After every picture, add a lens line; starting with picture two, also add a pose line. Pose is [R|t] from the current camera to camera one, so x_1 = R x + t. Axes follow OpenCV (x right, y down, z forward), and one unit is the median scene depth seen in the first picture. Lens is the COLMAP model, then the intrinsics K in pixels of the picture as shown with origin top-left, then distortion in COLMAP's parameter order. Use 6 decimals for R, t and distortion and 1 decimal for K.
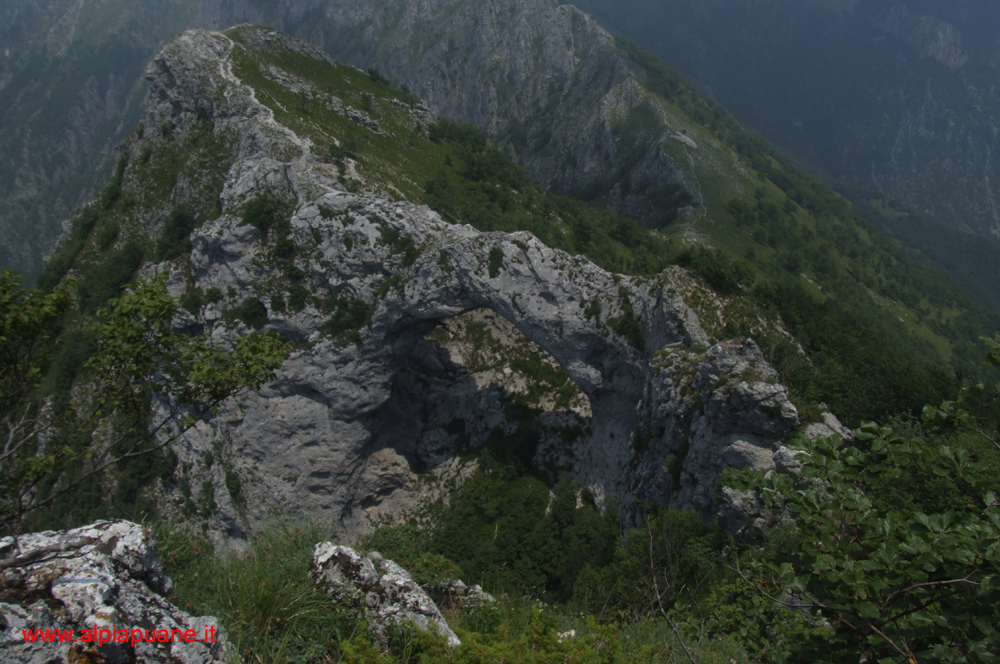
lens RADIAL K [[855.7, 0, 500.0], [0, 855.7, 332.0], [0, 0, 1]] dist [-0.038869, -0.001023]
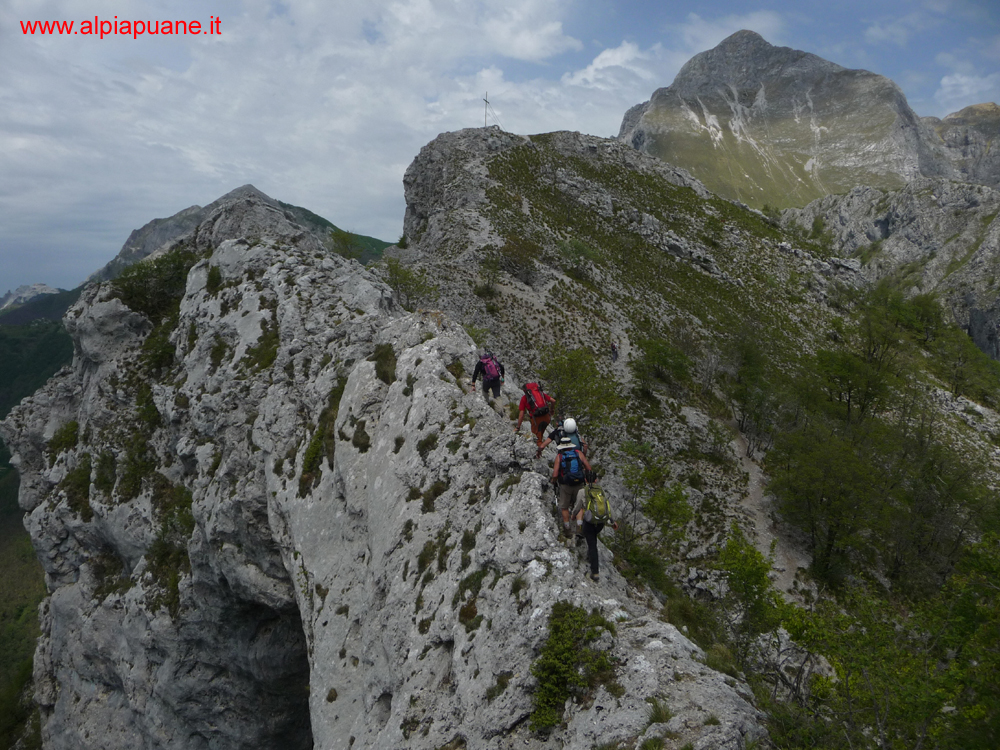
lens RADIAL K [[823.5, 0, 500.0], [0, 823.5, 375.0], [0, 0, 1]] dist [-0.017787, 0.001497]
pose [[0.781562, 0.099744, -0.615802, 0.115333], [-0.243117, 0.957787, -0.153422, -0.048495], [0.574504, 0.269621, 0.772819, 0.554670]]
